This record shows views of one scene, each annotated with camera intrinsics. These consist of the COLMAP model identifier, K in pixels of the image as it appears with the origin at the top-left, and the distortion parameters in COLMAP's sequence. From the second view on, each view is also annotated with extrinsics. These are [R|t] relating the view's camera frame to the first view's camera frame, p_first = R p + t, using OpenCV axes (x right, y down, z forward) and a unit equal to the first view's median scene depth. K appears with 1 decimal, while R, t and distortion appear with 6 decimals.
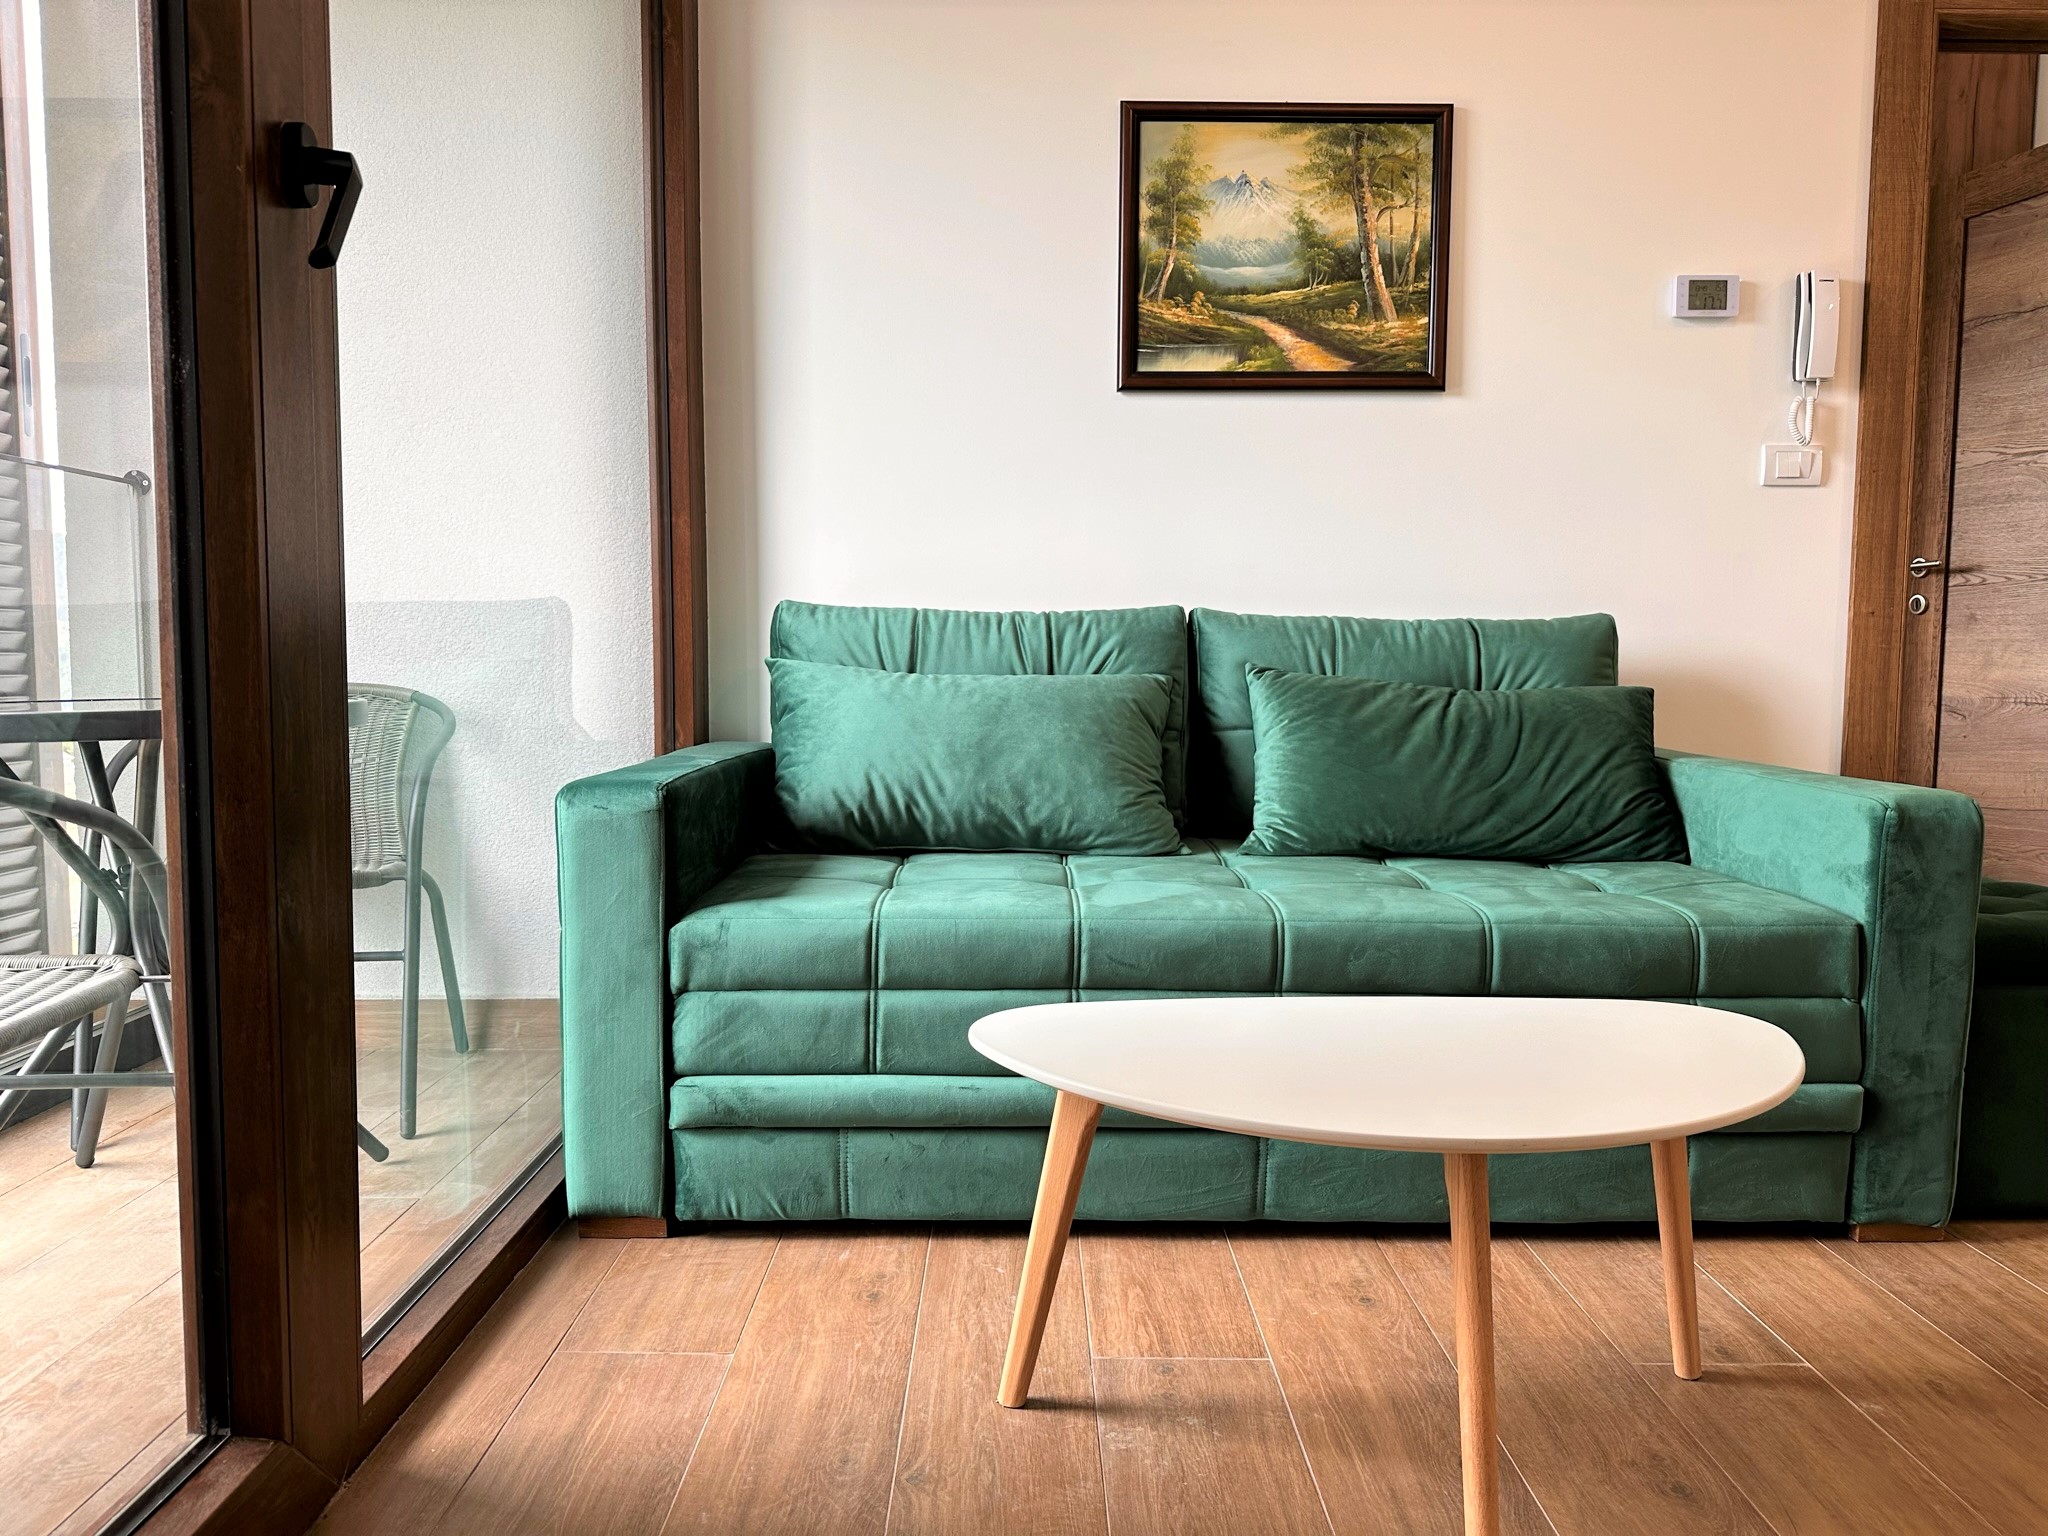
lens RADIAL K [[1444.9, 0, 1014.4], [0, 1444.9, 762.7], [0, 0, 1]] dist [0.087348, -0.126531]
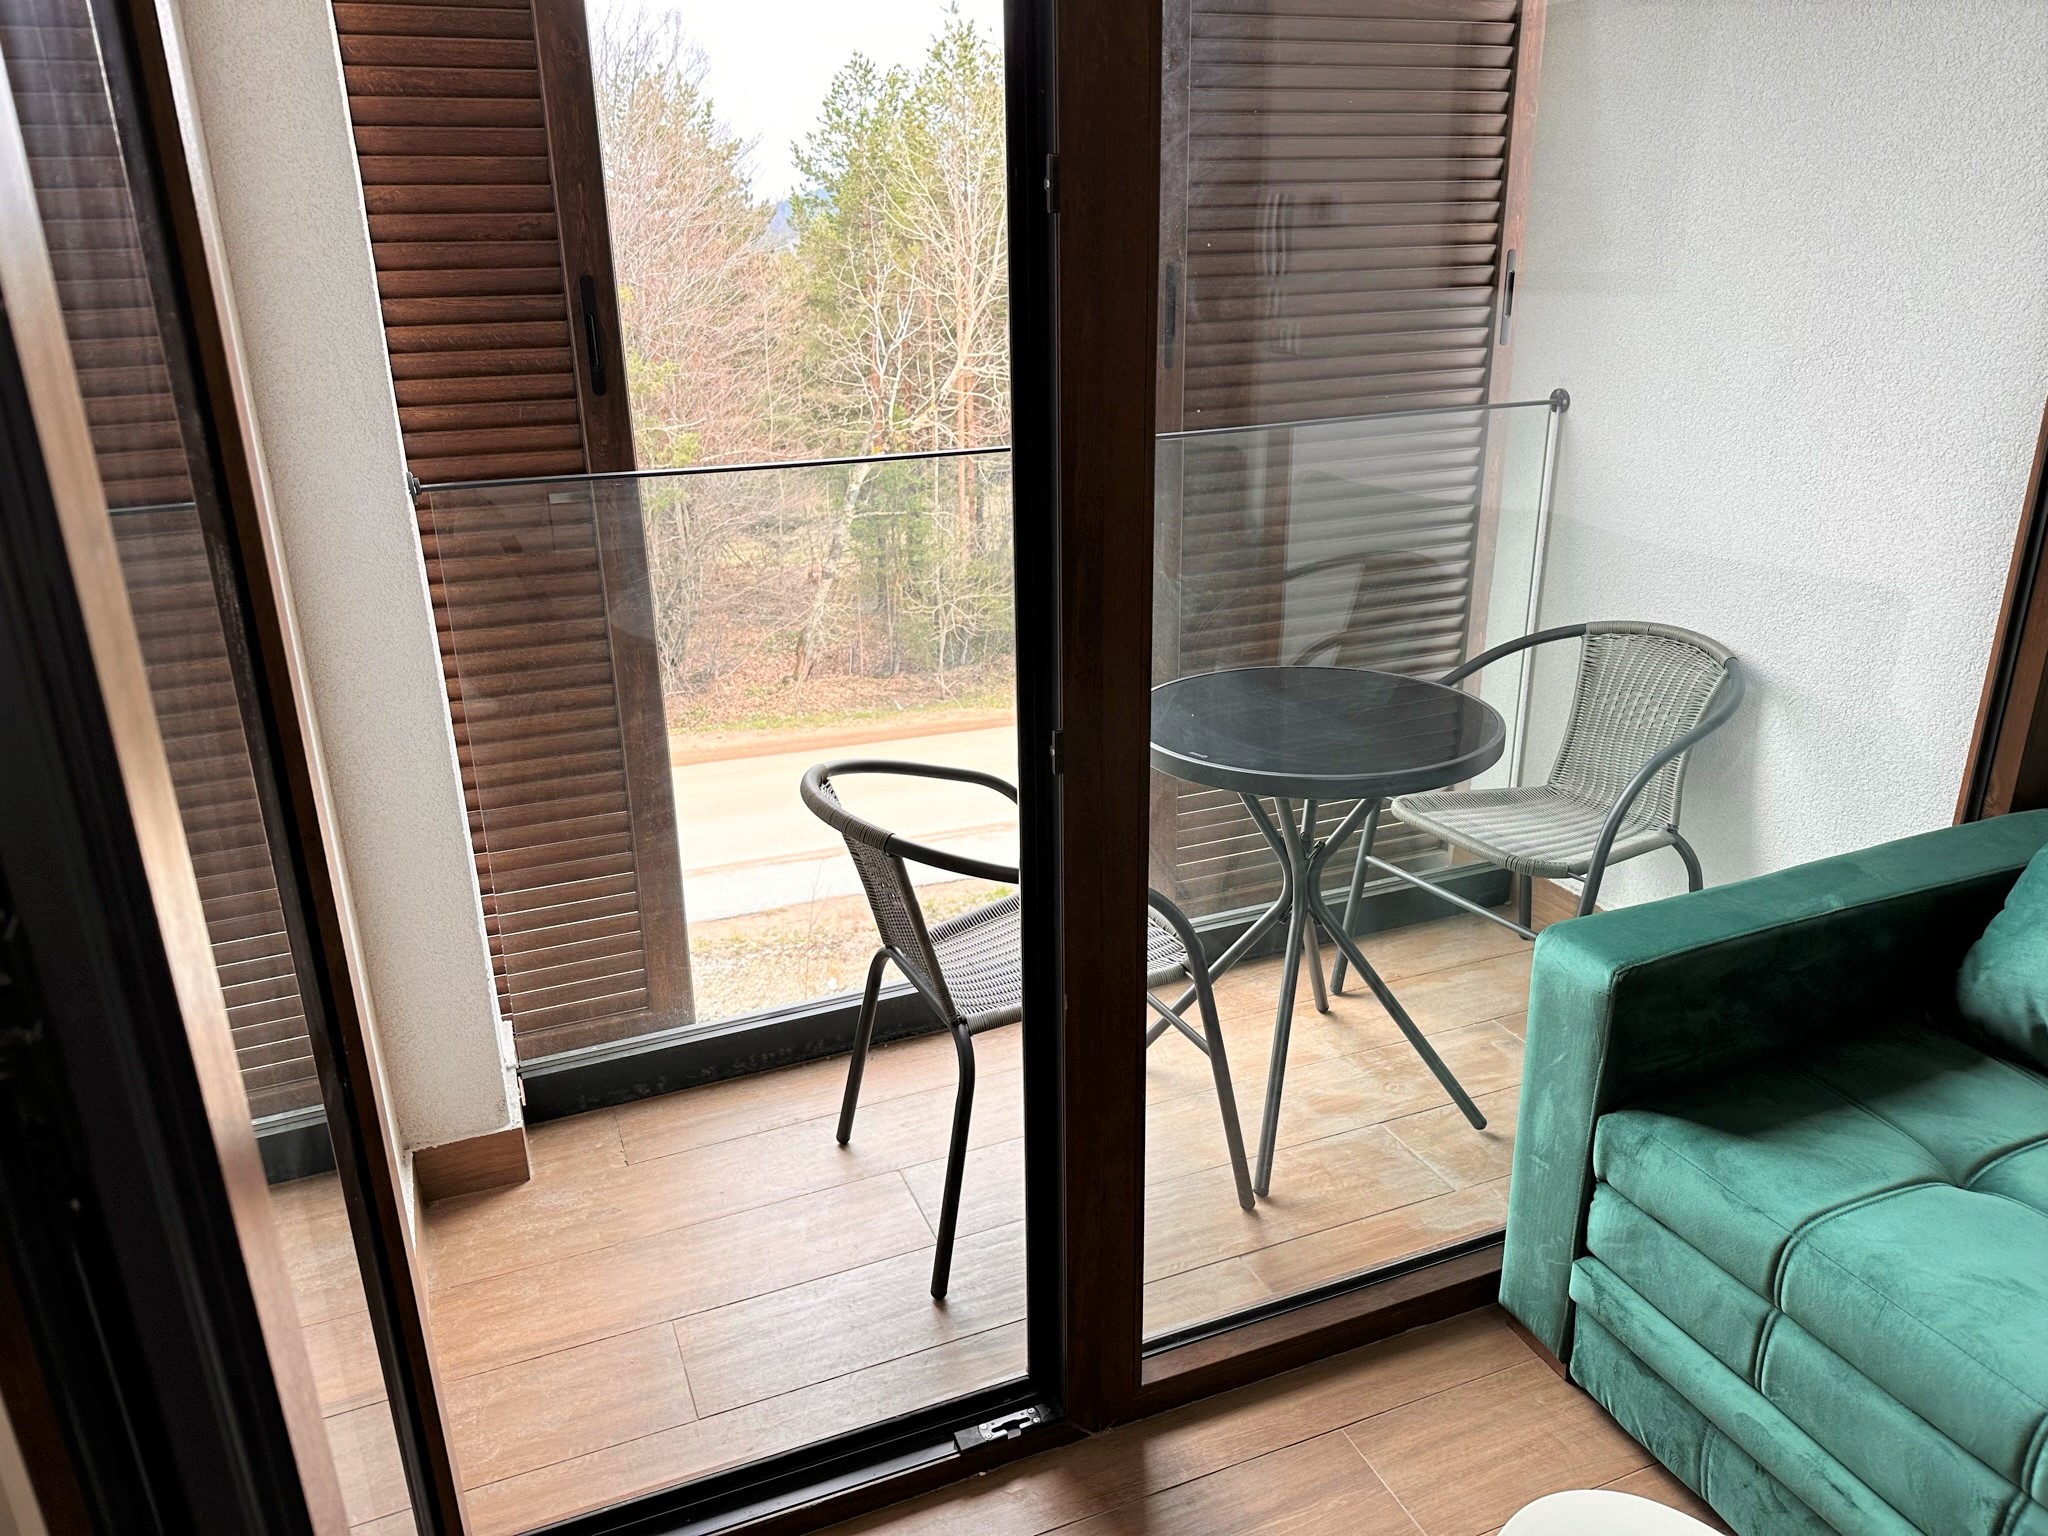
lens RADIAL K [[1444.9, 0, 1014.4], [0, 1444.9, 762.7], [0, 0, 1]] dist [0.087348, -0.126531]
pose [[0.376190, 0.305216, -0.874828, 0.247040], [-0.042674, 0.948891, 0.312705, -0.250406], [0.925559, -0.080304, 0.369989, 0.218997]]
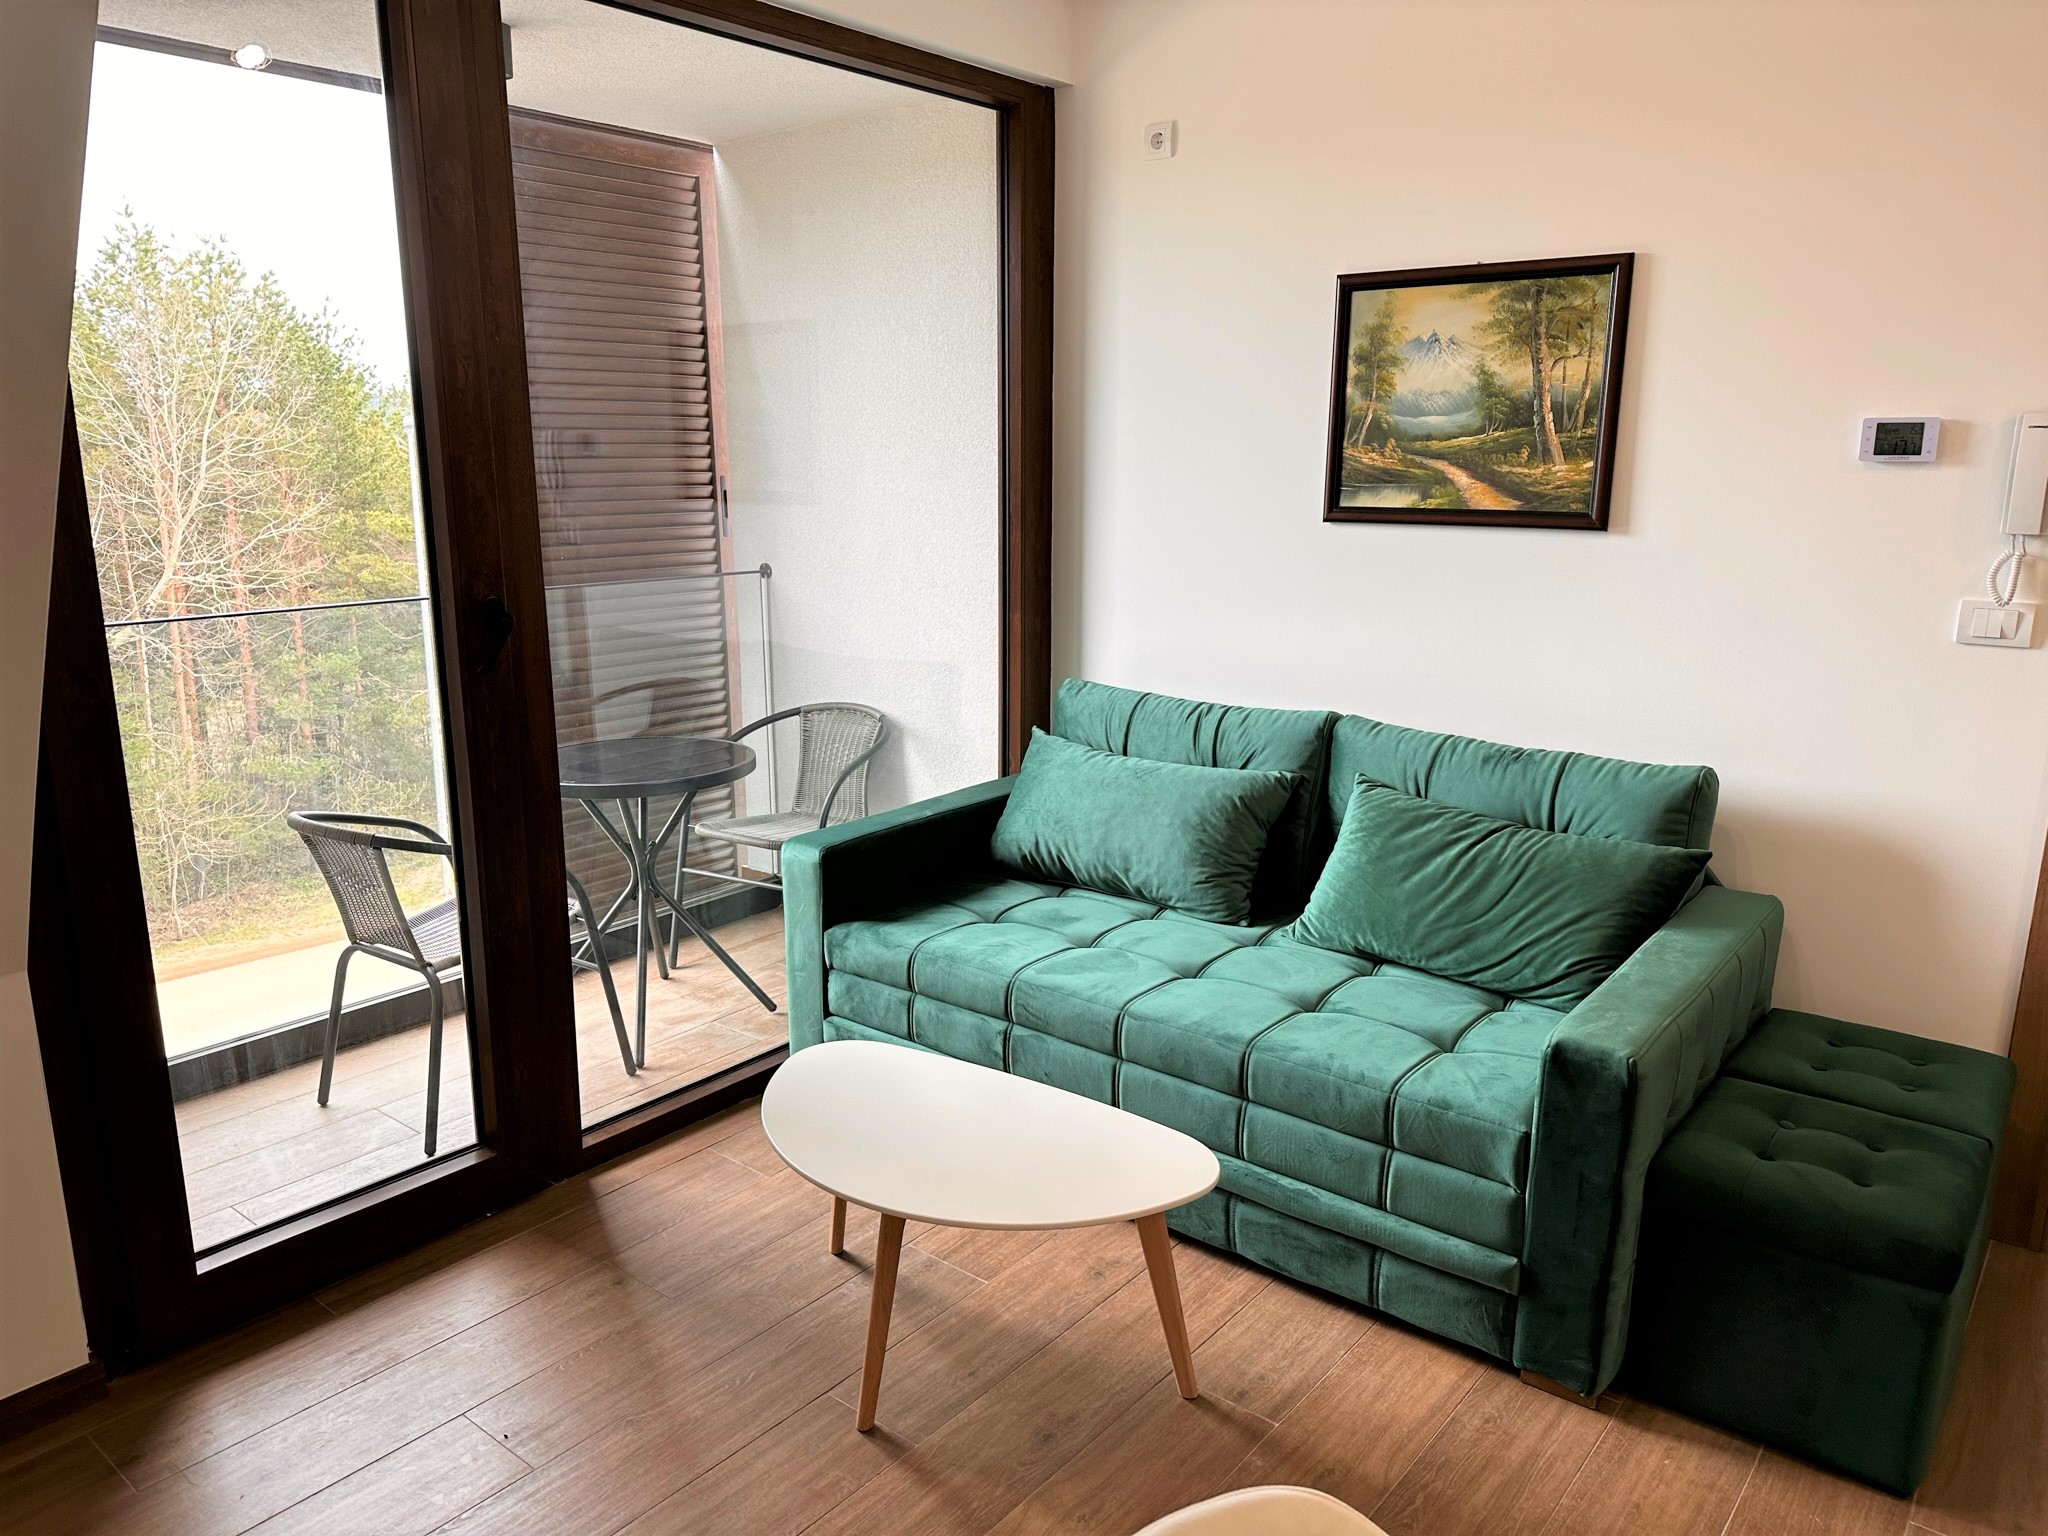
lens RADIAL K [[1438.3, 0, 1024.0], [0, 1438.3, 768.0], [0, 0, 1]] dist [0.102106, -0.132528]
pose [[0.775918, 0.134098, -0.616416, 0.646498], [-0.038596, 0.985406, 0.165787, -0.246543], [0.629652, -0.104846, 0.769770, -0.094893]]
